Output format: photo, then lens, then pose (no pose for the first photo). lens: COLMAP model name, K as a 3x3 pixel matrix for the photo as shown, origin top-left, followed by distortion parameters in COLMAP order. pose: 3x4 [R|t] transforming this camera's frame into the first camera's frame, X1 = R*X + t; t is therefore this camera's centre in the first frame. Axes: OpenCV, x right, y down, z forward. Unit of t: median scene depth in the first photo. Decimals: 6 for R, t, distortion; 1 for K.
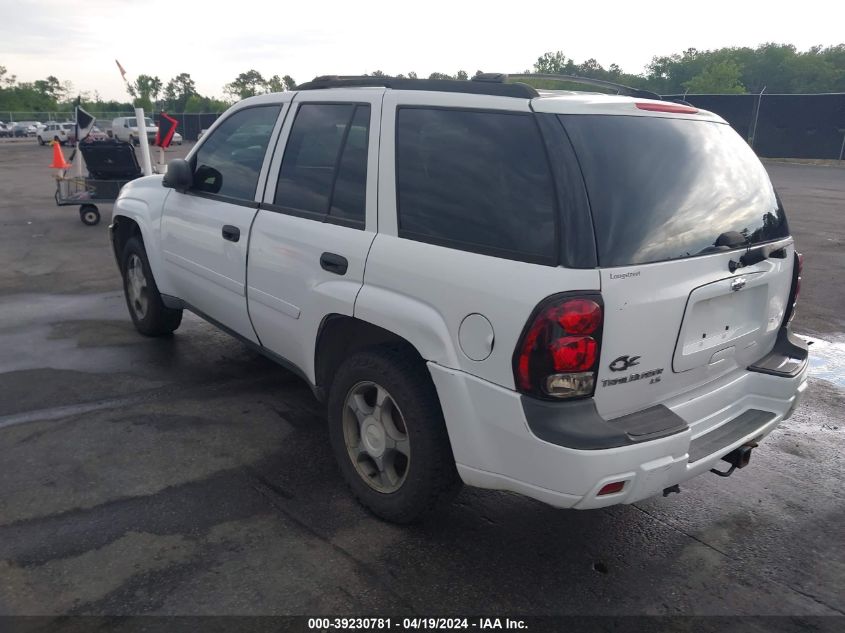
lens RADIAL K [[696.6, 0, 425.9], [0, 696.6, 344.2], [0, 0, 1]] dist [0.014330, 0.006453]
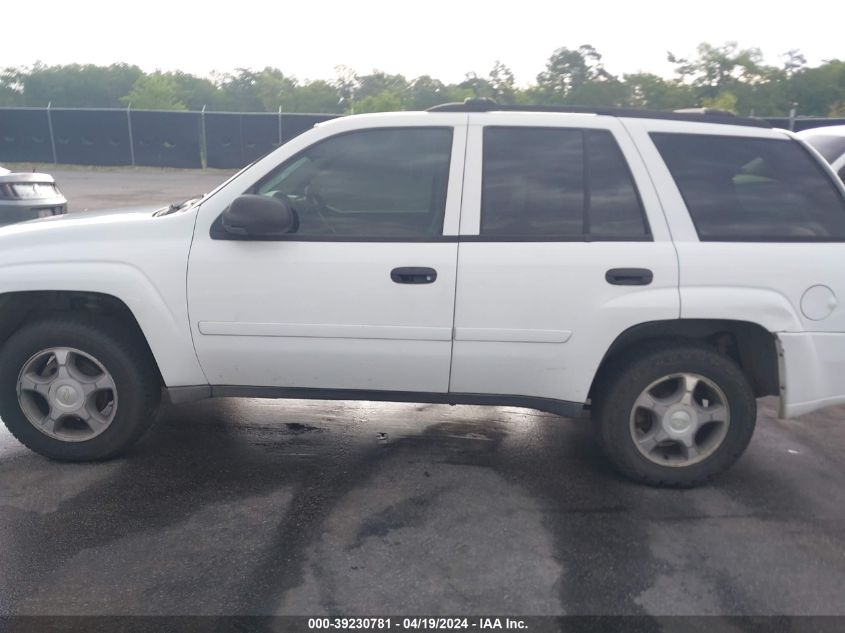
lens RADIAL K [[676.9, 0, 422.5], [0, 676.9, 316.5], [0, 0, 1]] dist [0.000187, 0.005565]
pose [[0.631327, -0.201144, 0.748977, -1.172239], [0.234059, 0.970163, 0.063252, -0.205188], [-0.739352, 0.135373, 0.659570, 0.575606]]
